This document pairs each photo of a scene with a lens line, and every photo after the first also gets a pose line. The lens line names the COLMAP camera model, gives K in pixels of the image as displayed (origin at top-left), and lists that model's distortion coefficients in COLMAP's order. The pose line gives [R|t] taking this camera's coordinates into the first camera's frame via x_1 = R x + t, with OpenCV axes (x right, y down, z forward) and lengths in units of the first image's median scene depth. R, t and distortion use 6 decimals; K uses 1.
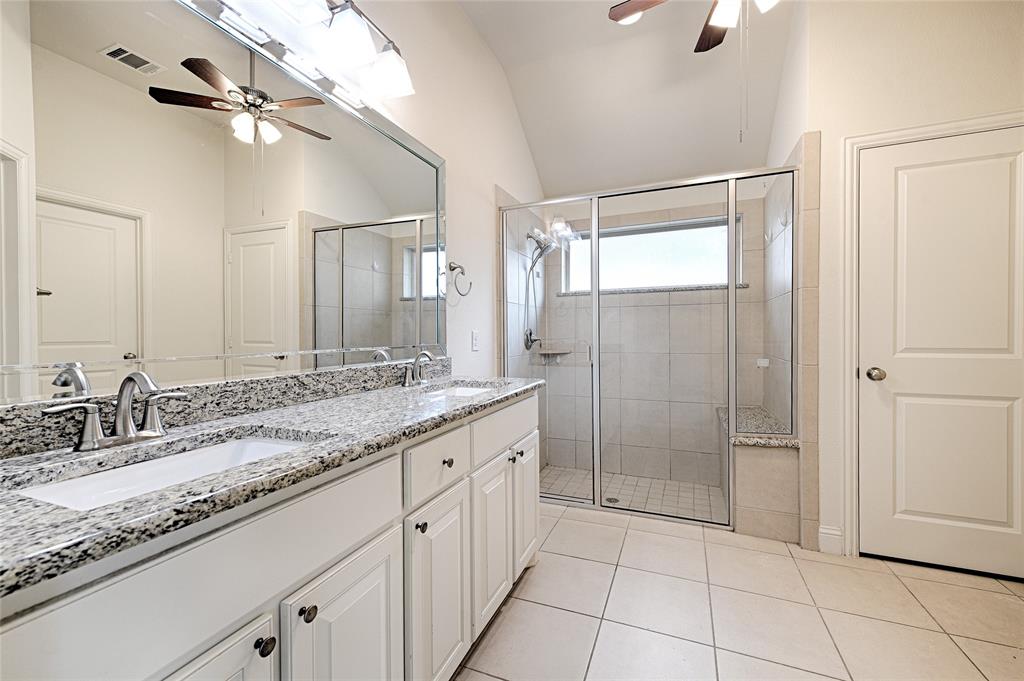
lens RADIAL K [[414.0, 0, 517.2], [0, 414.0, 341.8], [0, 0, 1]] dist [0.003915, -0.000173]
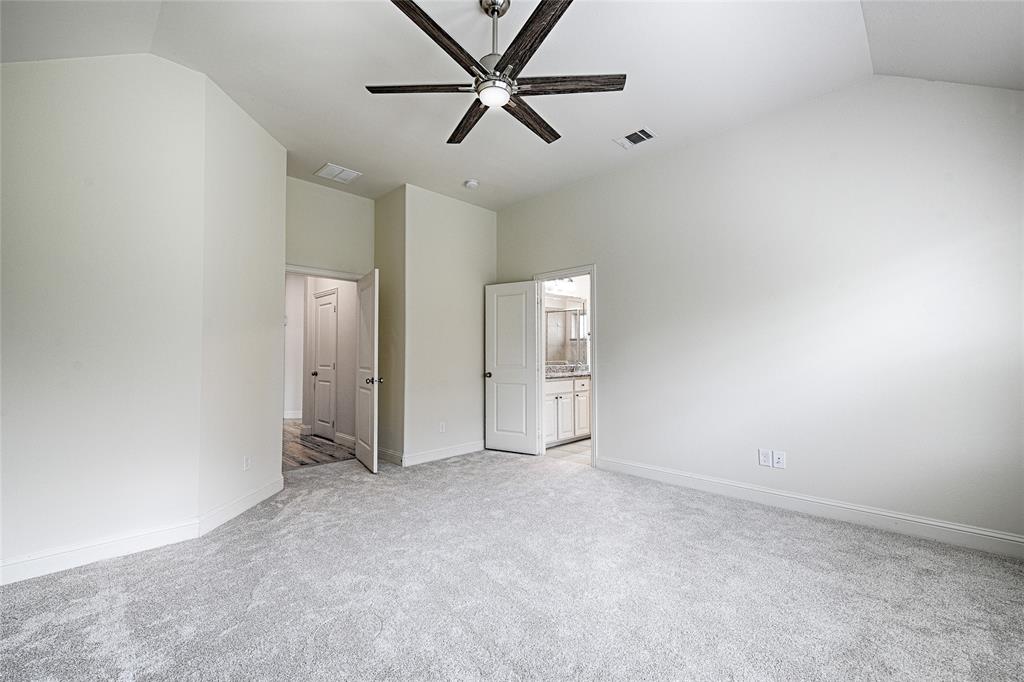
lens RADIAL K [[414.0, 0, 517.2], [0, 414.0, 342.3], [0, 0, 1]] dist [0.003915, -0.000173]
pose [[0.925303, -0.011681, -0.379048, 0.266645], [-0.006654, 0.998872, -0.047025, 0.012100], [0.379169, 0.046035, 0.924182, -1.045445]]
